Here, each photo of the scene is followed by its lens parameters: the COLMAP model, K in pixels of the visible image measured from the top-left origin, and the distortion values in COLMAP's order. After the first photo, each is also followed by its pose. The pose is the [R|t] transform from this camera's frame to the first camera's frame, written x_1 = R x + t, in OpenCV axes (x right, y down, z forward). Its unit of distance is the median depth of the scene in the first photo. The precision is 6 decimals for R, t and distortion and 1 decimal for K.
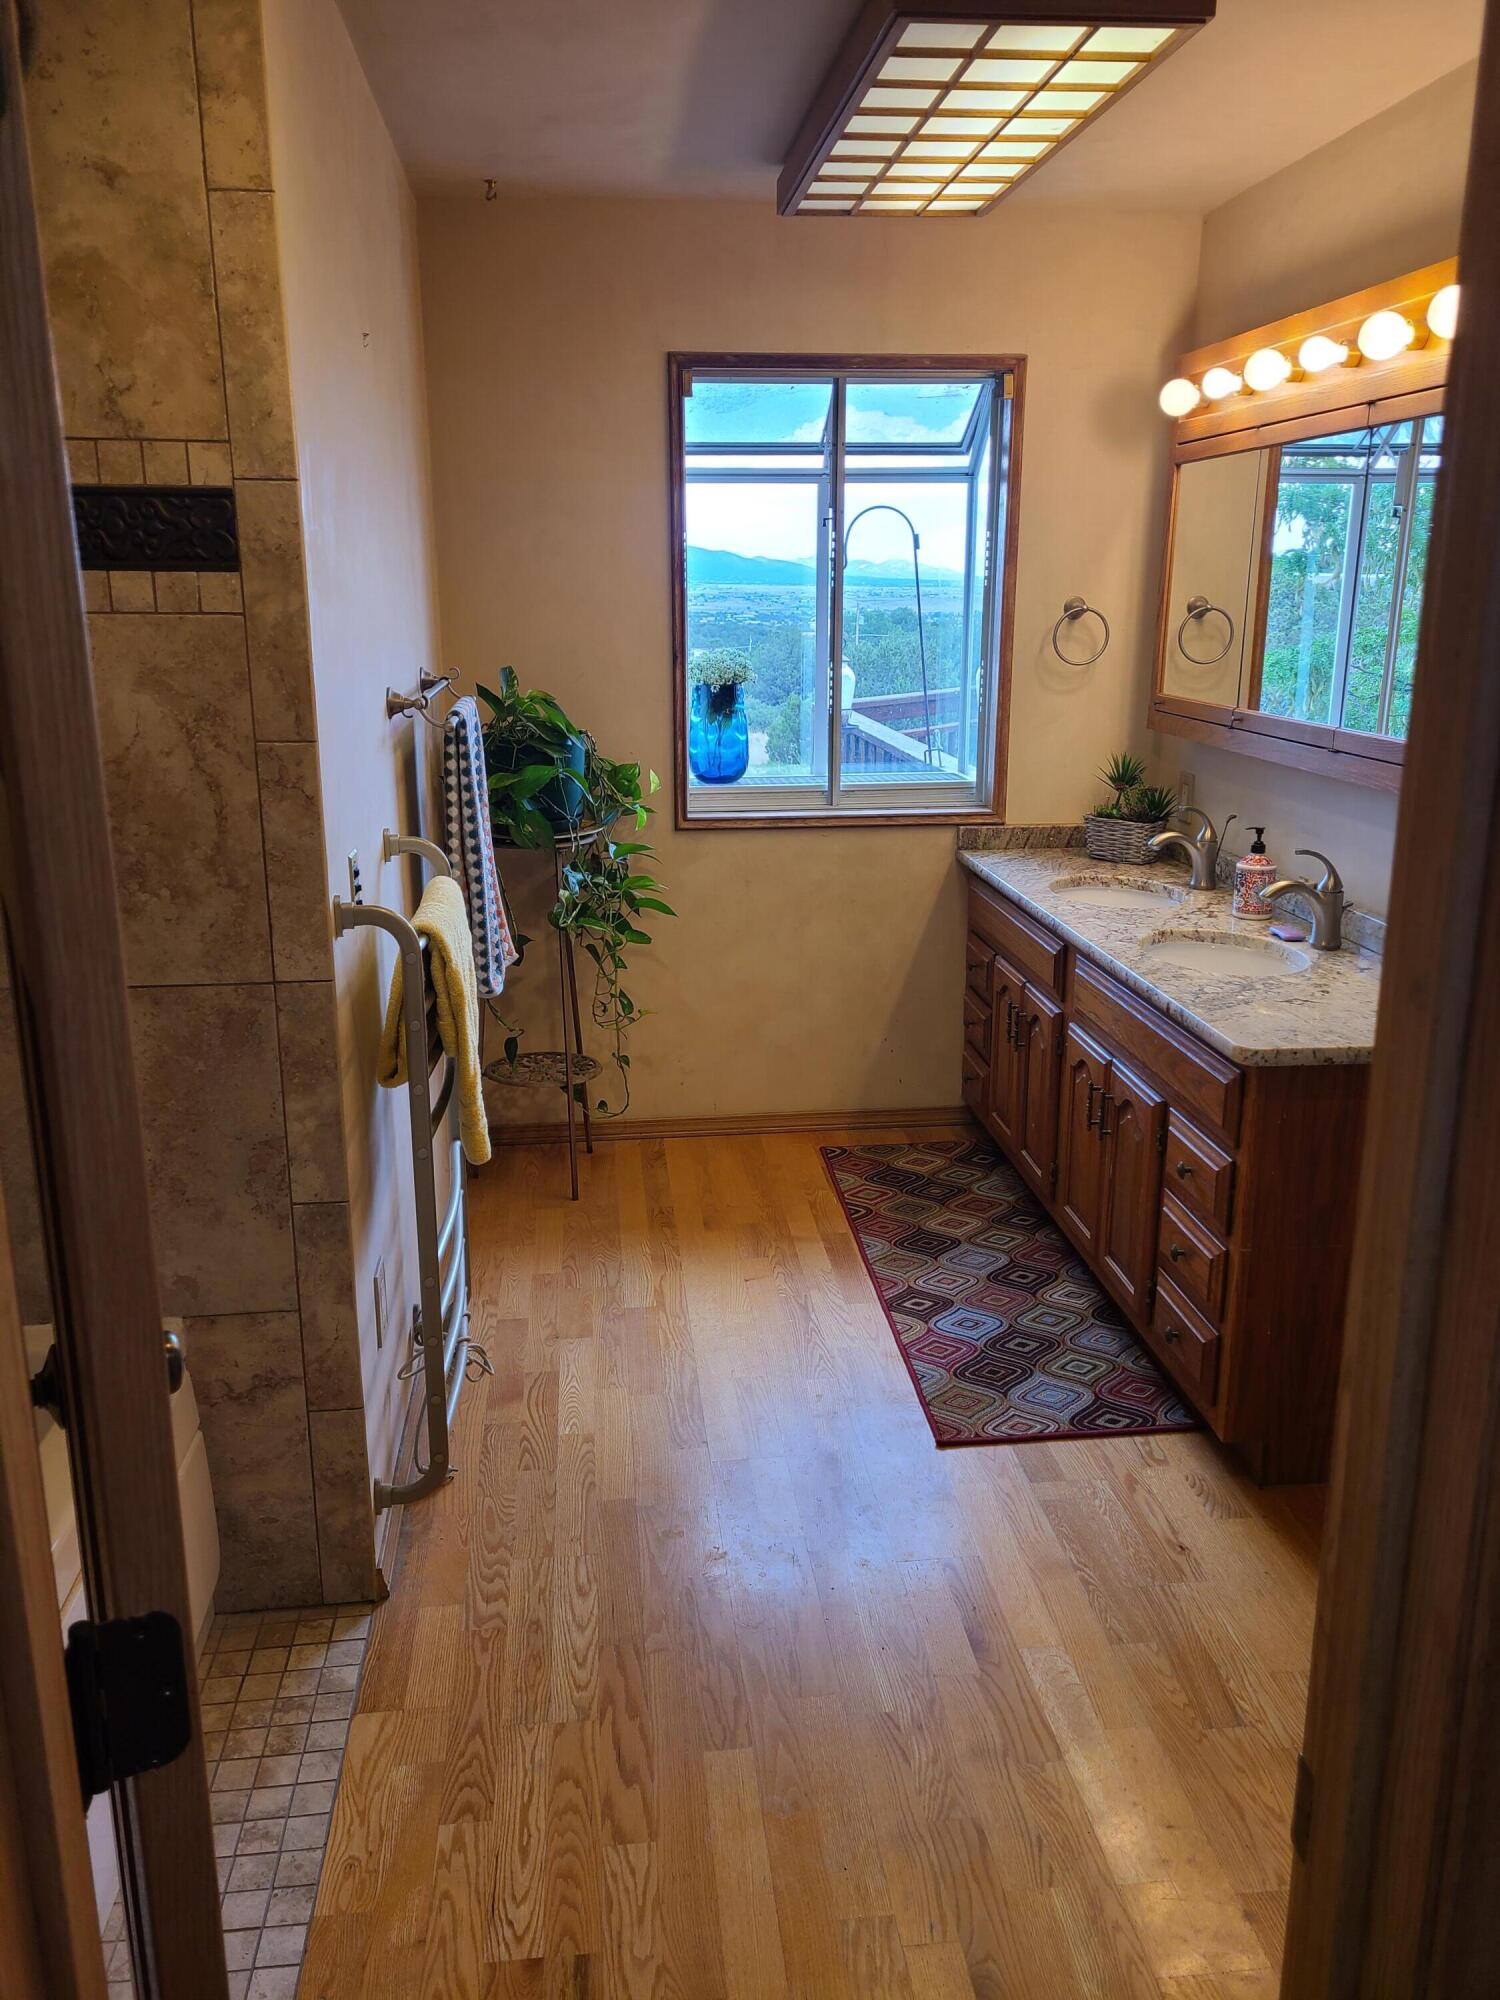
lens RADIAL K [[1492.6, 0, 750.0], [0, 1492.6, 1000.0], [0, 0, 1]] dist [0.065357, -0.049097]
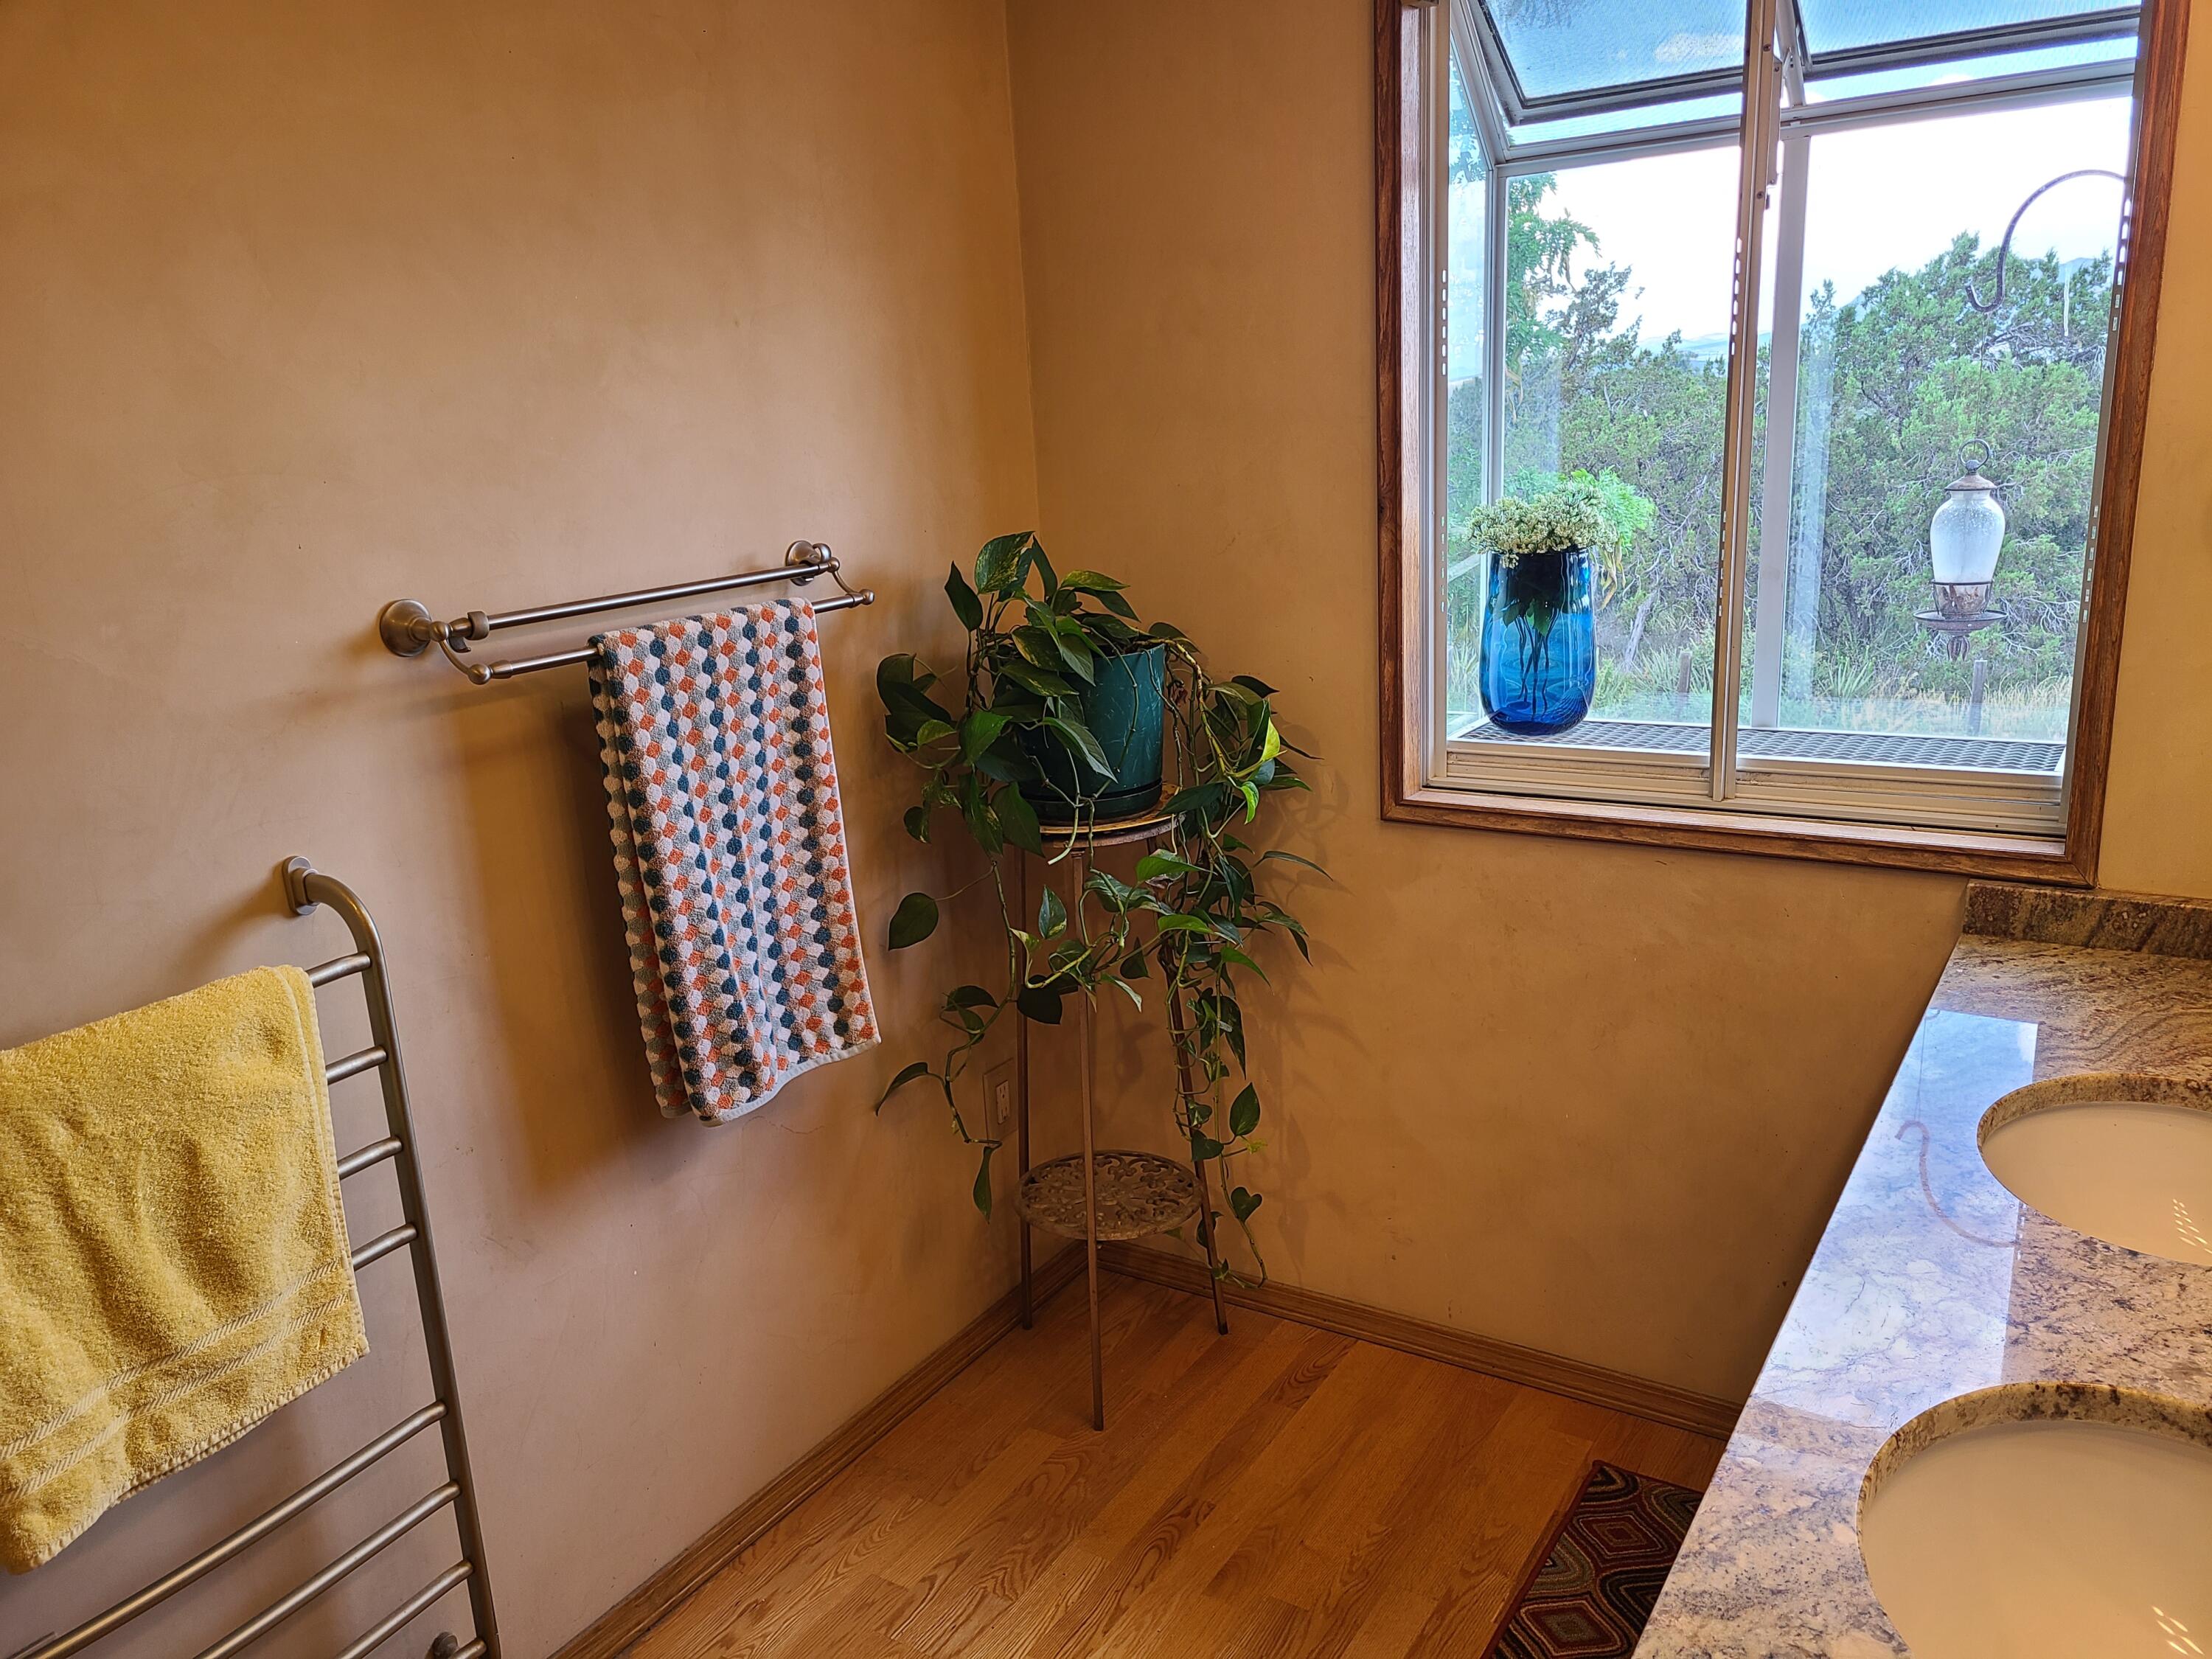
lens RADIAL K [[1650.8, 0, 1094.0], [0, 1650.8, 860.9], [0, 0, 1]] dist [0.065357, -0.049097]
pose [[0.767230, 0.127154, -0.628641, 0.255314], [-0.116988, 0.991452, 0.057760, -0.121241], [0.630612, 0.029228, 0.775548, 0.454435]]
